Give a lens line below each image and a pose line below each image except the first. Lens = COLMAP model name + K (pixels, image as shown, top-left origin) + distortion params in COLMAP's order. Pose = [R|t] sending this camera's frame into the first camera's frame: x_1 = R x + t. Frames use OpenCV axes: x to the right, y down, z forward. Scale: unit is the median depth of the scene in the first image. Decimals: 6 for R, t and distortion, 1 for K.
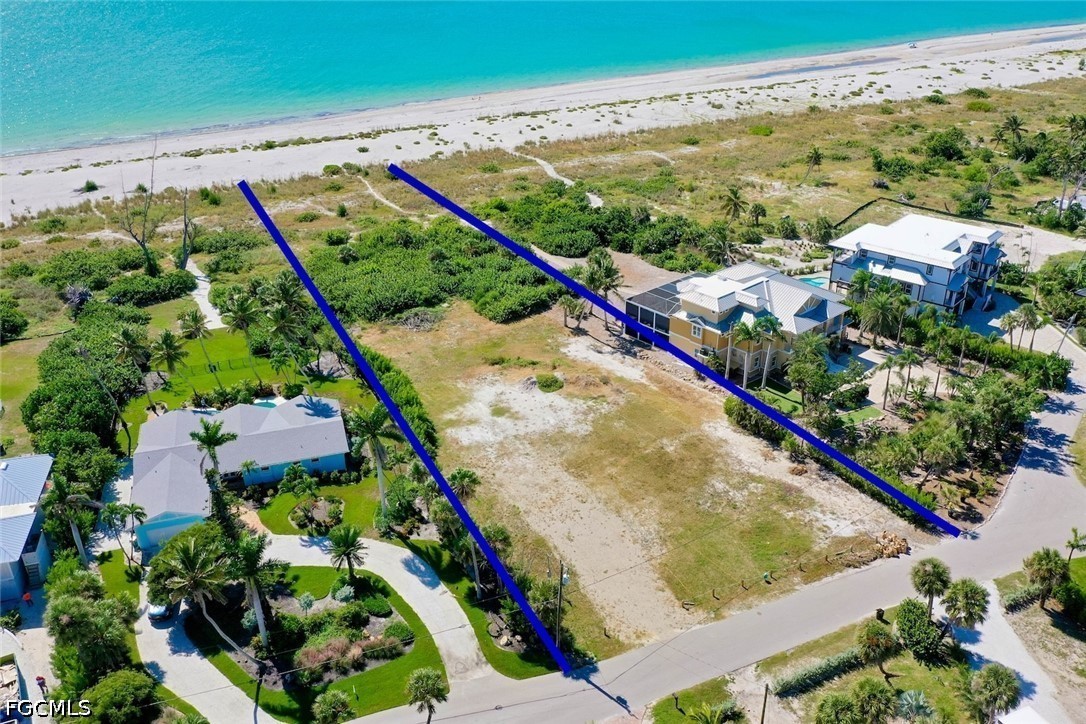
lens RADIAL K [[896.4, 0, 545.0], [0, 896.4, 362.0], [0, 0, 1]] dist [0.003101, 0.004241]
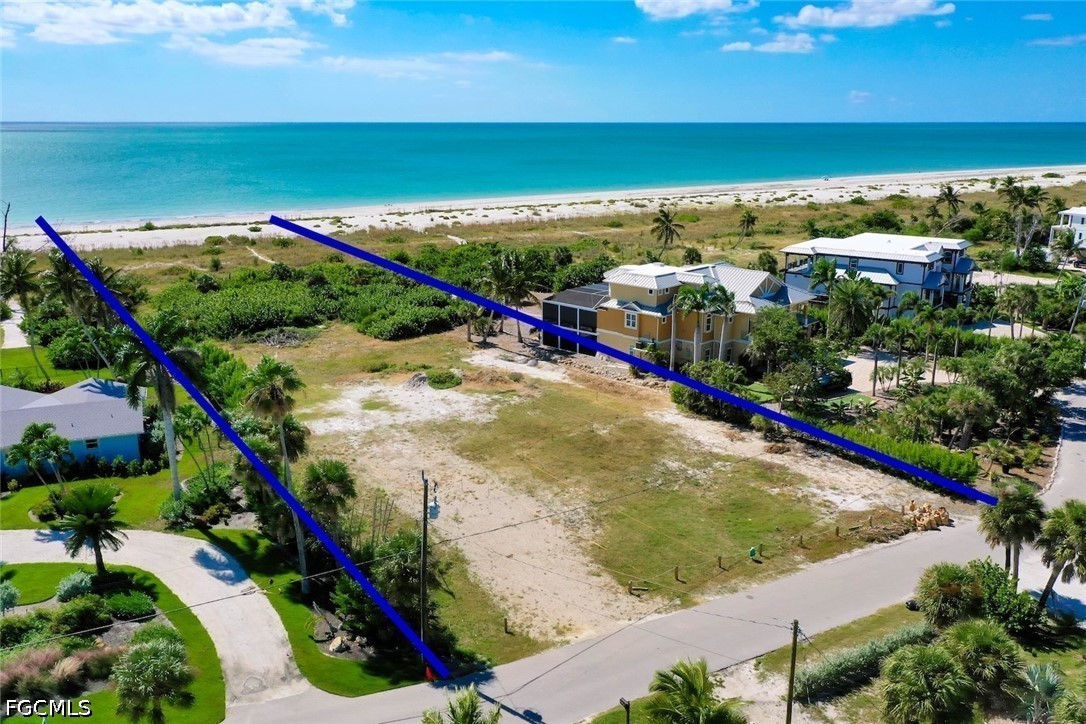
lens RADIAL K [[896.4, 0, 544.2], [0, 896.4, 363.9], [0, 0, 1]] dist [0.003101, 0.004241]
pose [[0.996948, -0.010513, 0.077357, 0.031410], [0.025871, 0.979390, -0.200313, 0.164377], [-0.073657, 0.201703, 0.976673, 0.242629]]
